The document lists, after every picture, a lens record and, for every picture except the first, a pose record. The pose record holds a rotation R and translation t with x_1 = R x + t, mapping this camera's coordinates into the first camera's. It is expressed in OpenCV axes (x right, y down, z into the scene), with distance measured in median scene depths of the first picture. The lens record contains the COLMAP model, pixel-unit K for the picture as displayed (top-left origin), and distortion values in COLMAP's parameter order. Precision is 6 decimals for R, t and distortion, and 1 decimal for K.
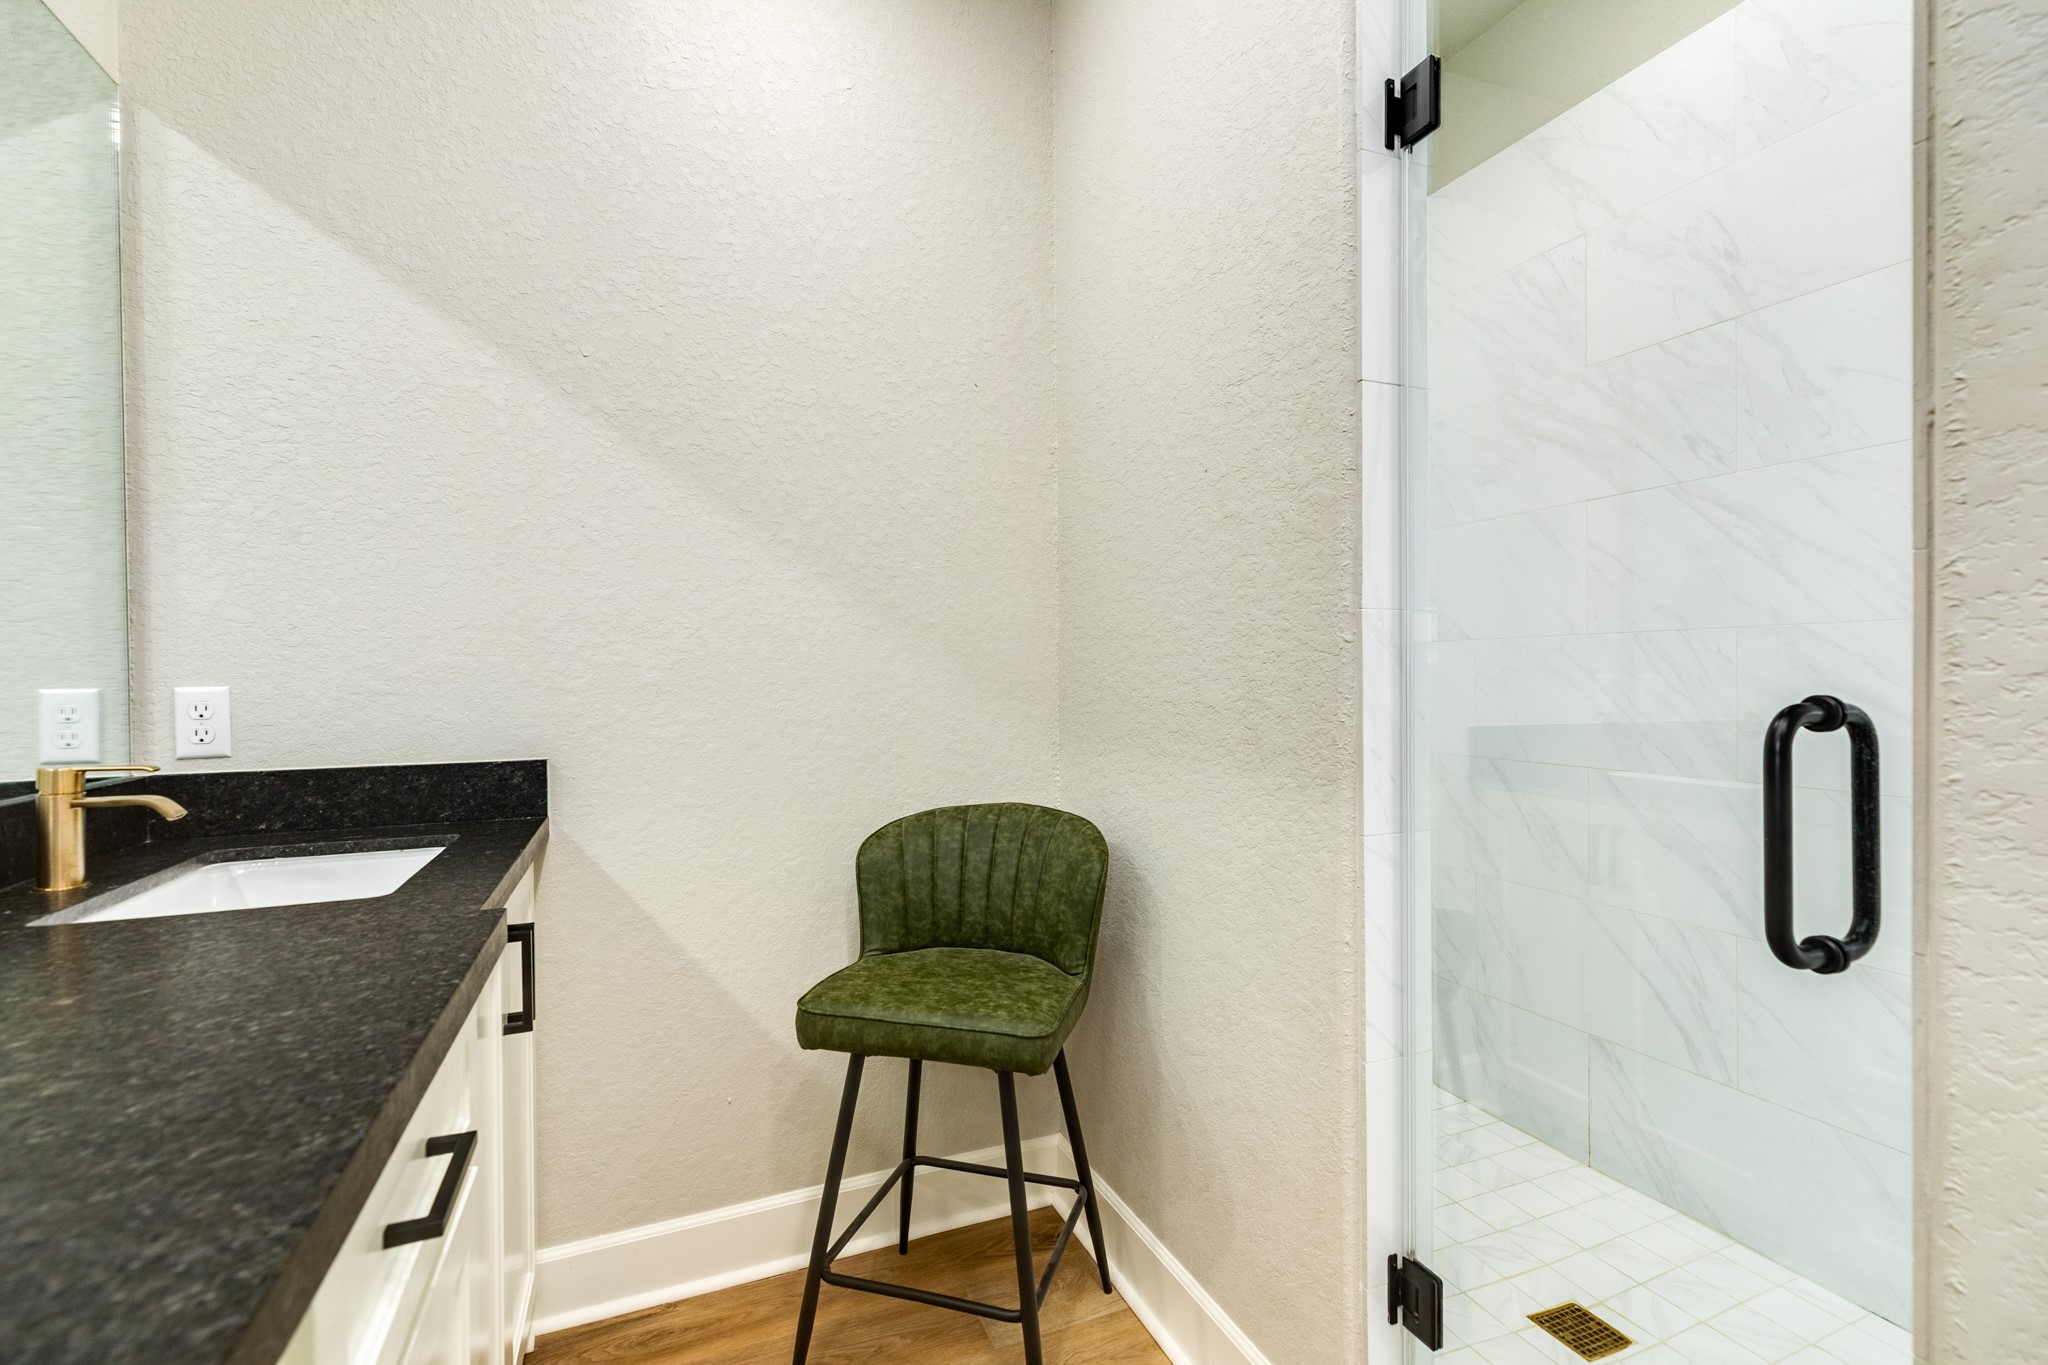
lens RADIAL K [[908.2, 0, 1018.7], [0, 908.2, 676.9], [0, 0, 1]] dist [0.005403, 0.000302]
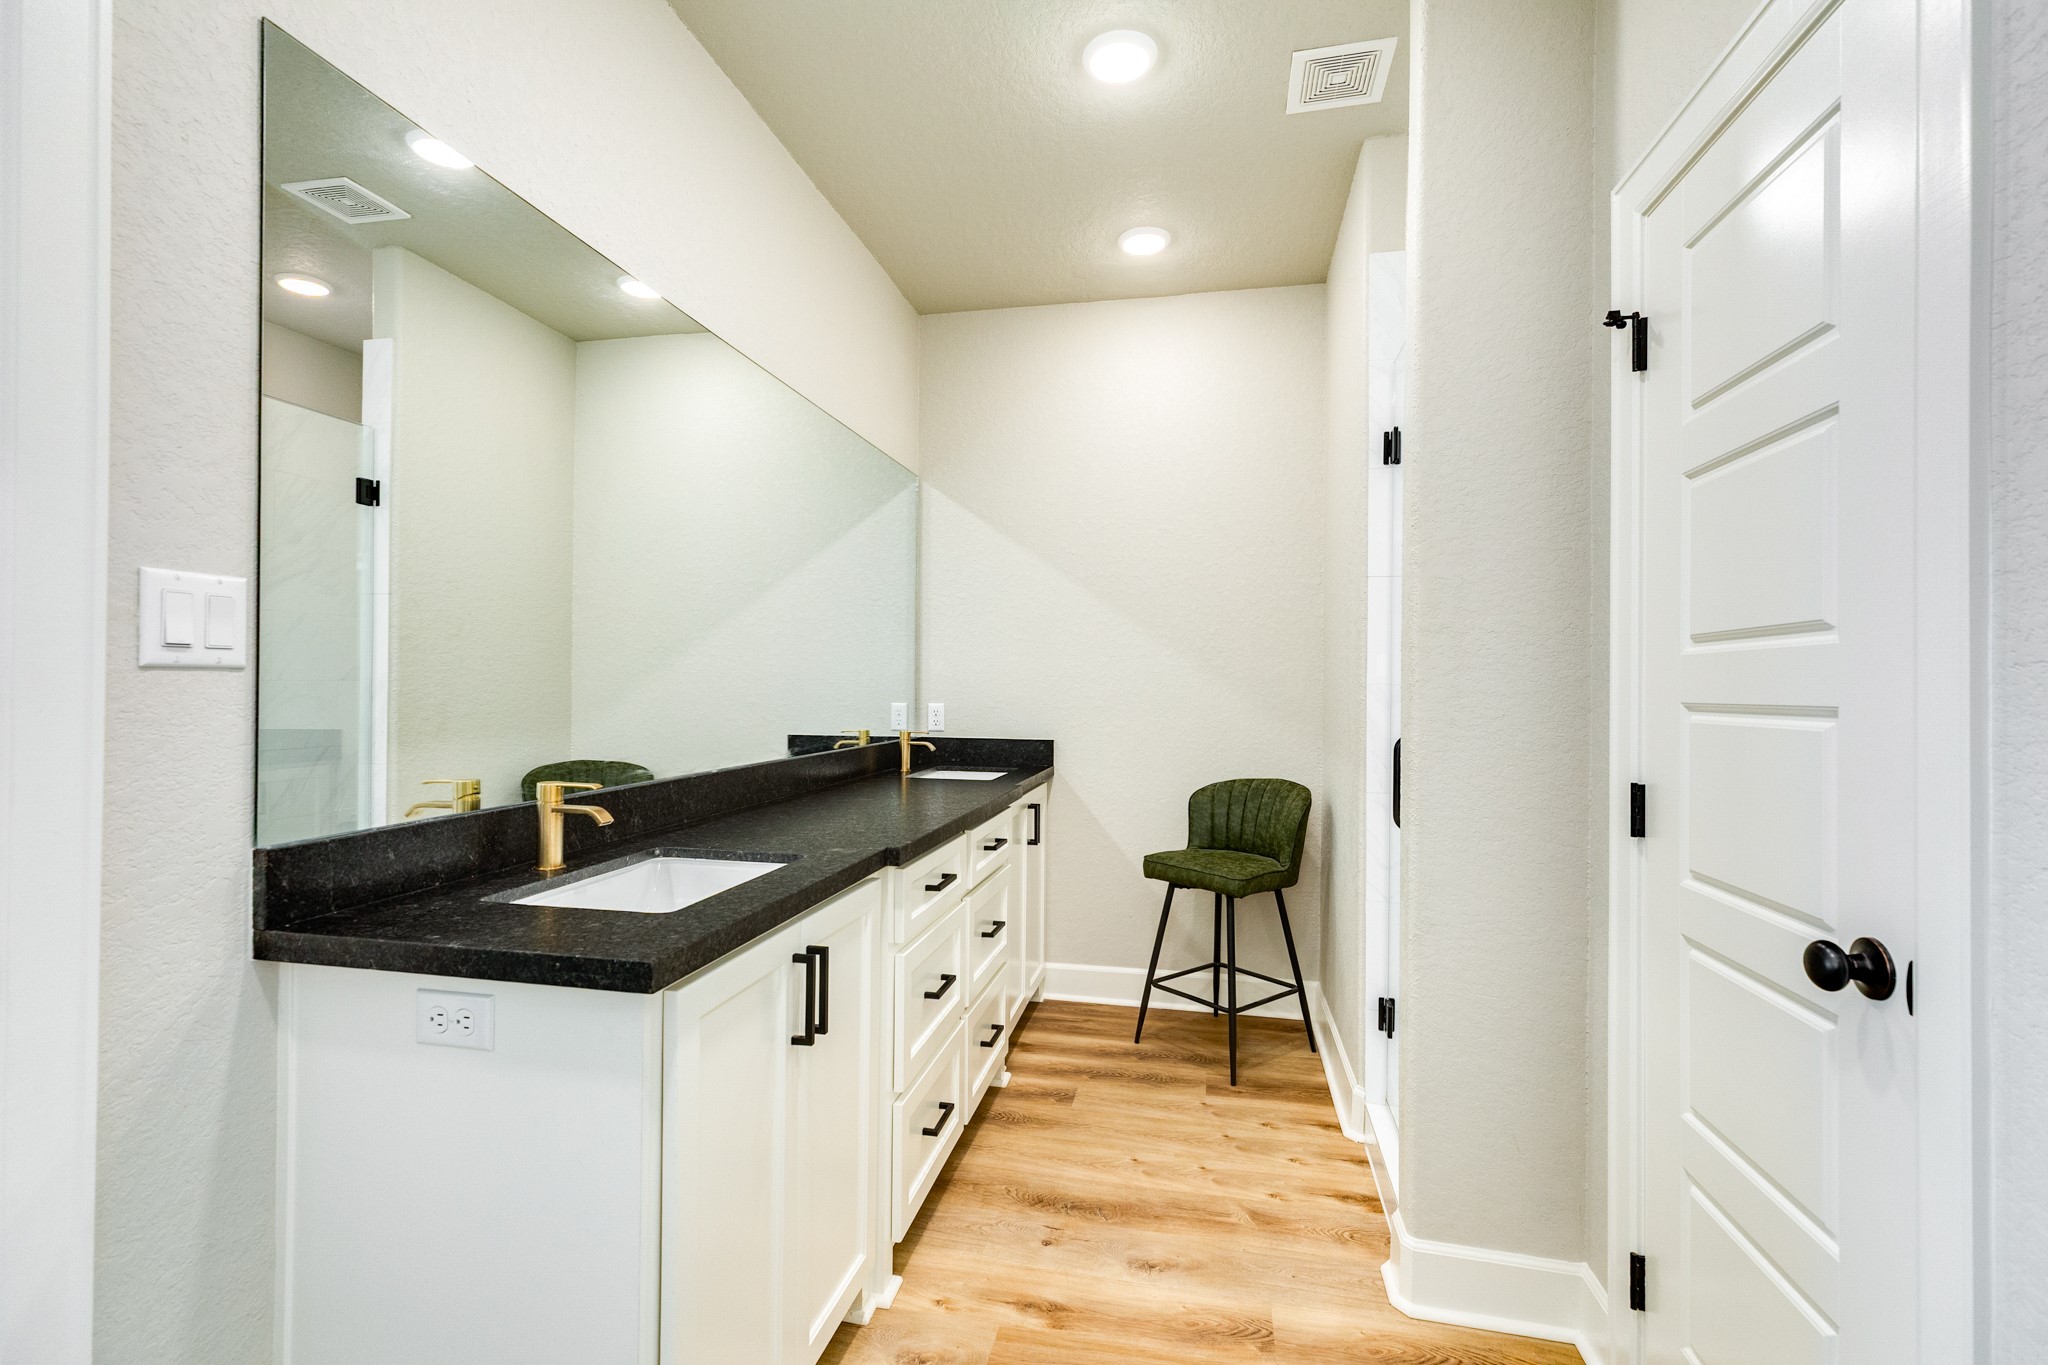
lens RADIAL K [[908.2, 0, 1018.7], [0, 908.2, 676.9], [0, 0, 1]] dist [0.005403, 0.000302]
pose [[0.823390, 0.012232, -0.567345, 0.704024], [-0.019141, 0.999797, -0.006223, -0.049732], [0.567154, 0.015983, 0.823457, -0.922815]]
